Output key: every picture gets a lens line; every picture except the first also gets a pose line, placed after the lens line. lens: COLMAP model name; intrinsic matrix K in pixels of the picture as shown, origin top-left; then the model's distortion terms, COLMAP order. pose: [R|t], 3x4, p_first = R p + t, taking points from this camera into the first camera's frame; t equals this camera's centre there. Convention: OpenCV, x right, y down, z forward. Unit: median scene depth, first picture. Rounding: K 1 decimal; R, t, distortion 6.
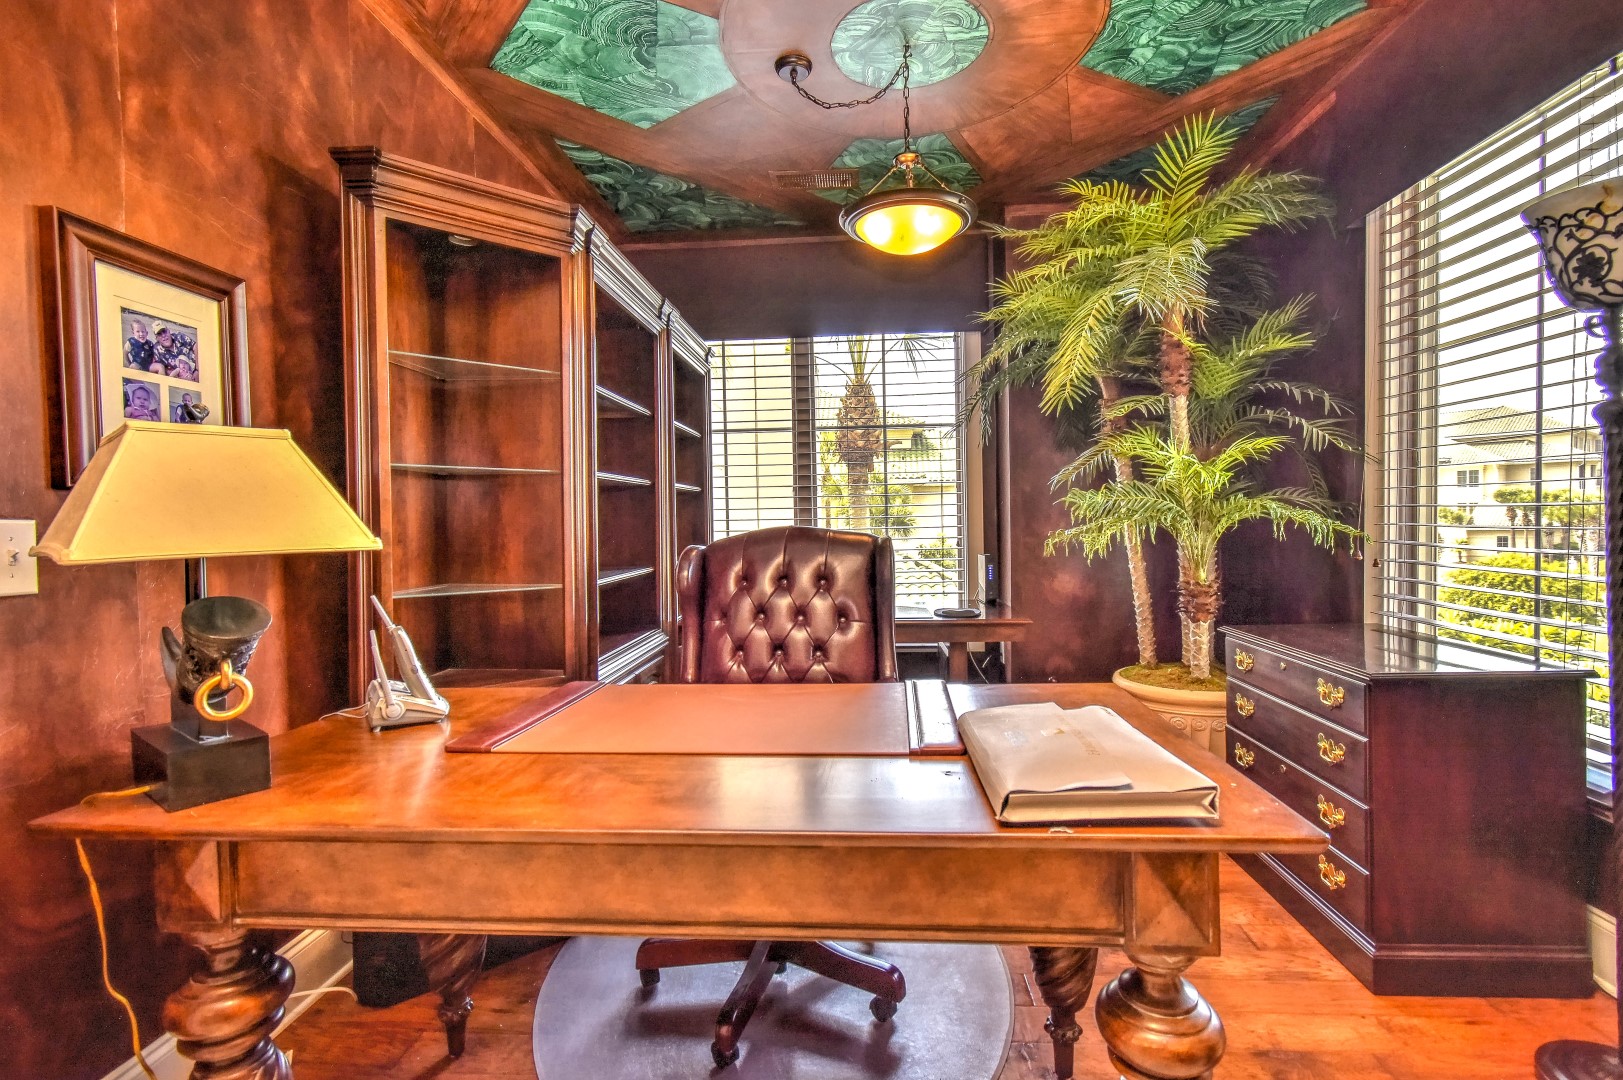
lens RADIAL K [[769.7, 0, 811.5], [0, 769.7, 540.0], [0, 0, 1]] dist [0.007829, 0.000834]
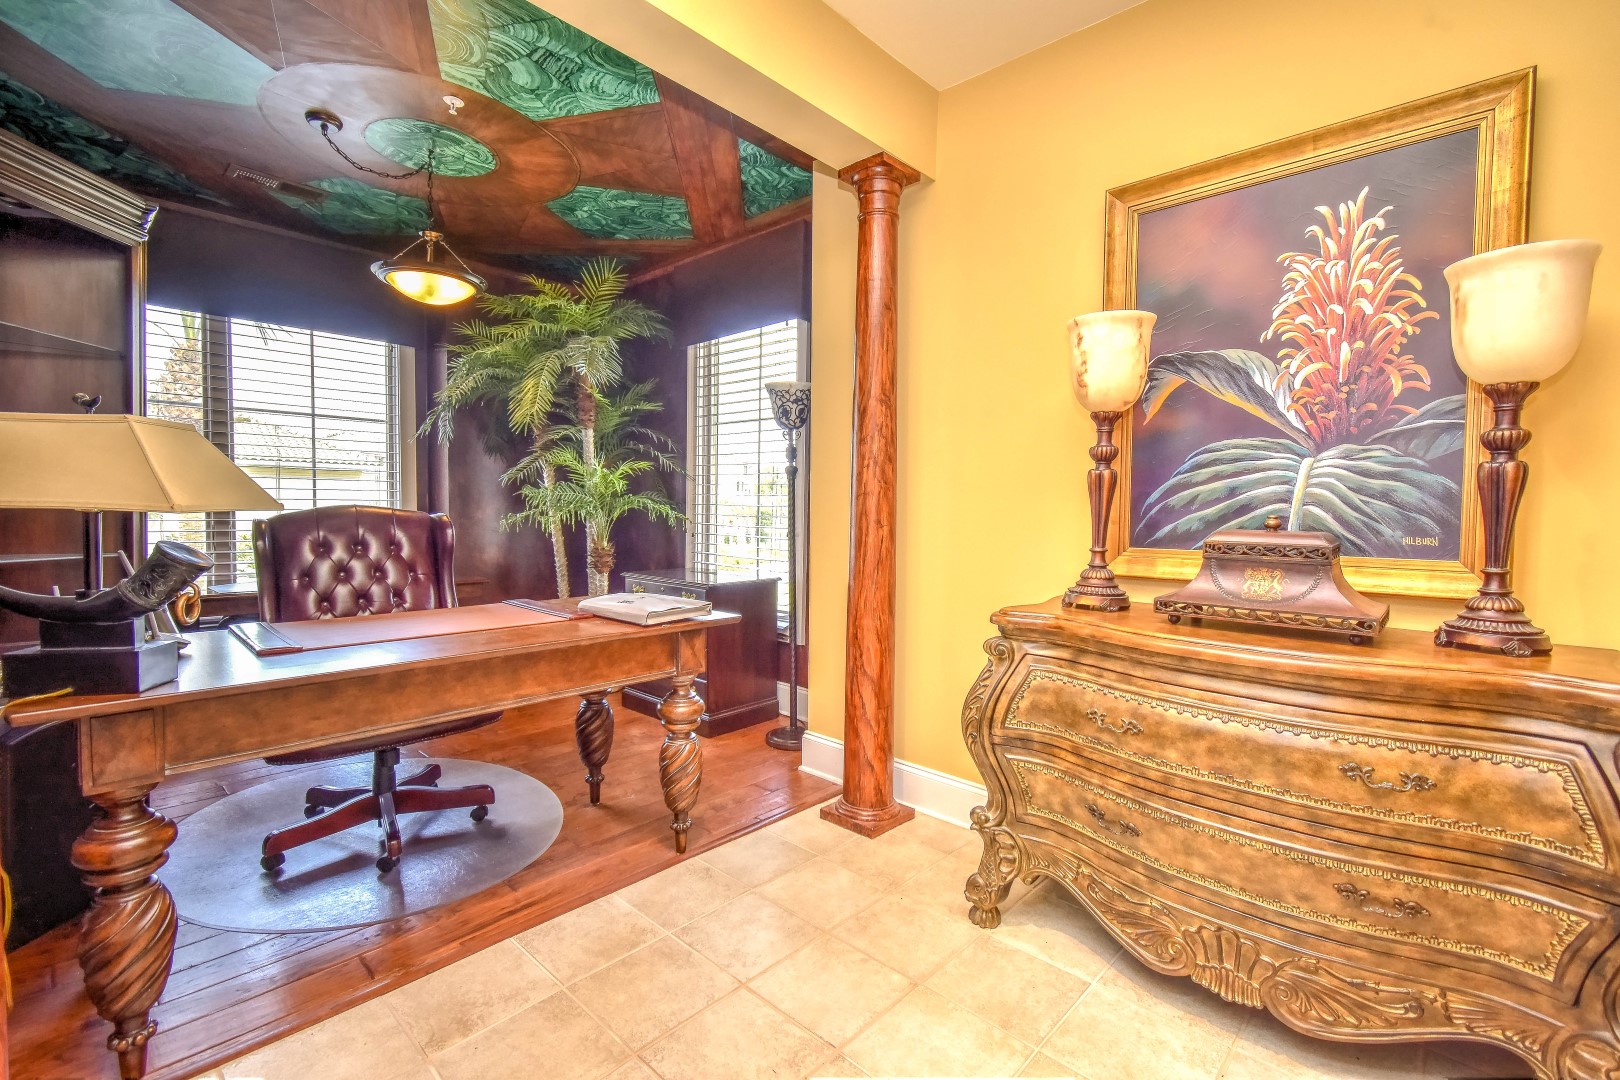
lens RADIAL K [[724.7, 0, 814.1], [0, 724.7, 539.4], [0, 0, 1]] dist [0.007488, -0.005015]
pose [[0.627909, -0.005889, 0.778264, -0.422693], [-0.003697, 0.999938, 0.010549, 0.021266], [-0.778278, -0.009501, 0.627848, -0.304567]]
